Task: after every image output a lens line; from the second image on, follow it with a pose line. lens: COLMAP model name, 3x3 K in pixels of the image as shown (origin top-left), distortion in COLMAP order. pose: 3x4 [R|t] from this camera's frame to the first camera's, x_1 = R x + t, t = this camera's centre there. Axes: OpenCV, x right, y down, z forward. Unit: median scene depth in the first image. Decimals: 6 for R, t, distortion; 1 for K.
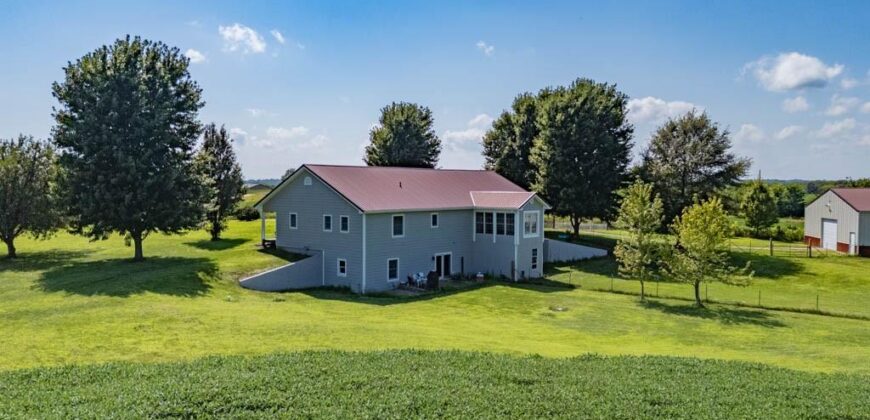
lens RADIAL K [[636.1, 0, 435.0], [0, 636.1, 210.0], [0, 0, 1]] dist [0.069370, -0.085127]
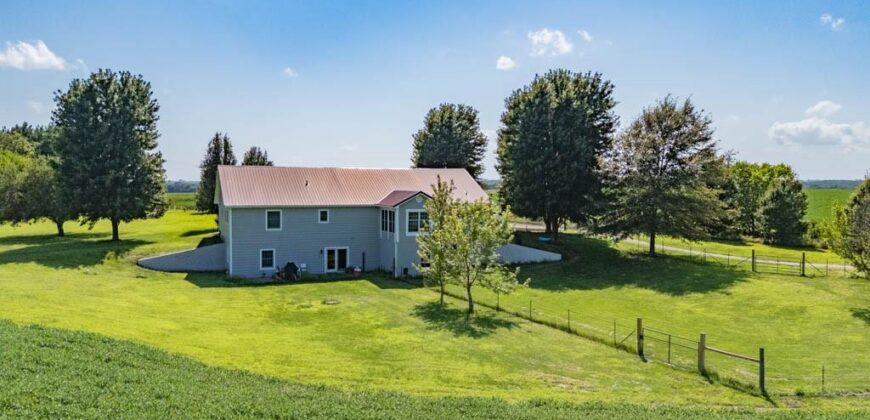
lens RADIAL K [[636.1, 0, 435.0], [0, 636.1, 210.0], [0, 0, 1]] dist [0.069370, -0.085127]
pose [[0.894551, 0.018565, -0.446580, 0.648370], [-0.017743, 0.999824, 0.006022, -0.004480], [0.446613, 0.002537, 0.894724, 0.115577]]
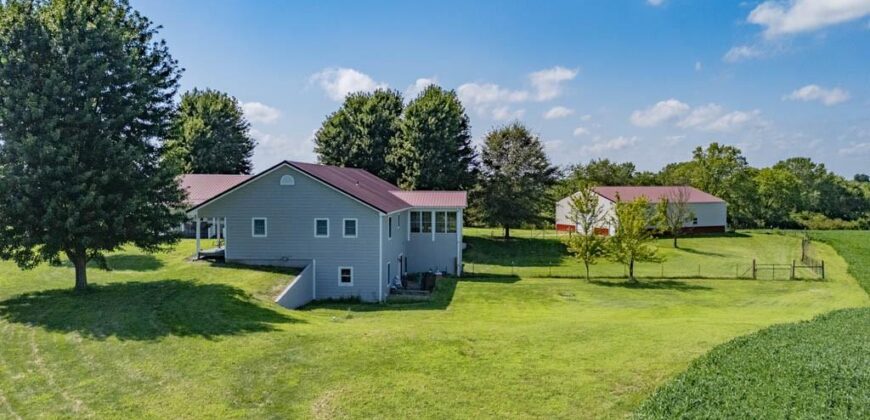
lens RADIAL K [[636.1, 0, 435.0], [0, 636.1, 210.0], [0, 0, 1]] dist [0.069370, -0.085127]
pose [[0.813069, -0.024790, 0.581639, -0.516525], [0.023720, 0.999674, 0.009448, -0.008068], [-0.581684, 0.006114, 0.813392, 0.175916]]
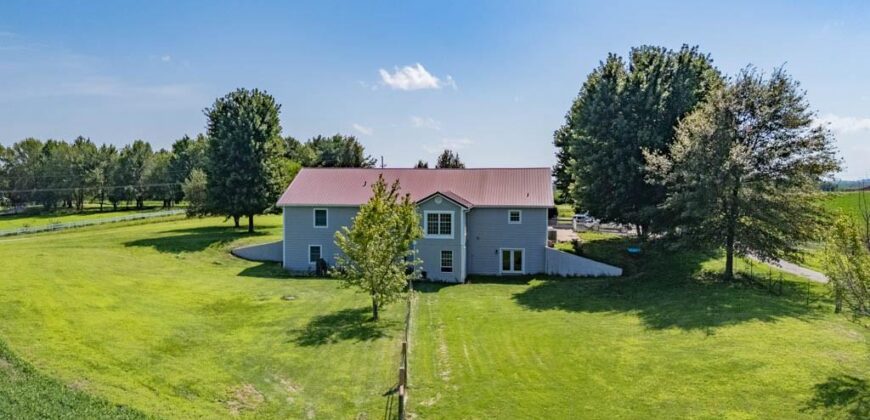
lens RADIAL K [[636.1, 0, 435.0], [0, 636.1, 210.0], [0, 0, 1]] dist [0.069370, -0.085127]
pose [[0.550853, 0.033280, -0.833938, 0.985257], [-0.032626, 0.999300, 0.018328, -0.018139], [0.833964, 0.017112, 0.551553, 0.484562]]
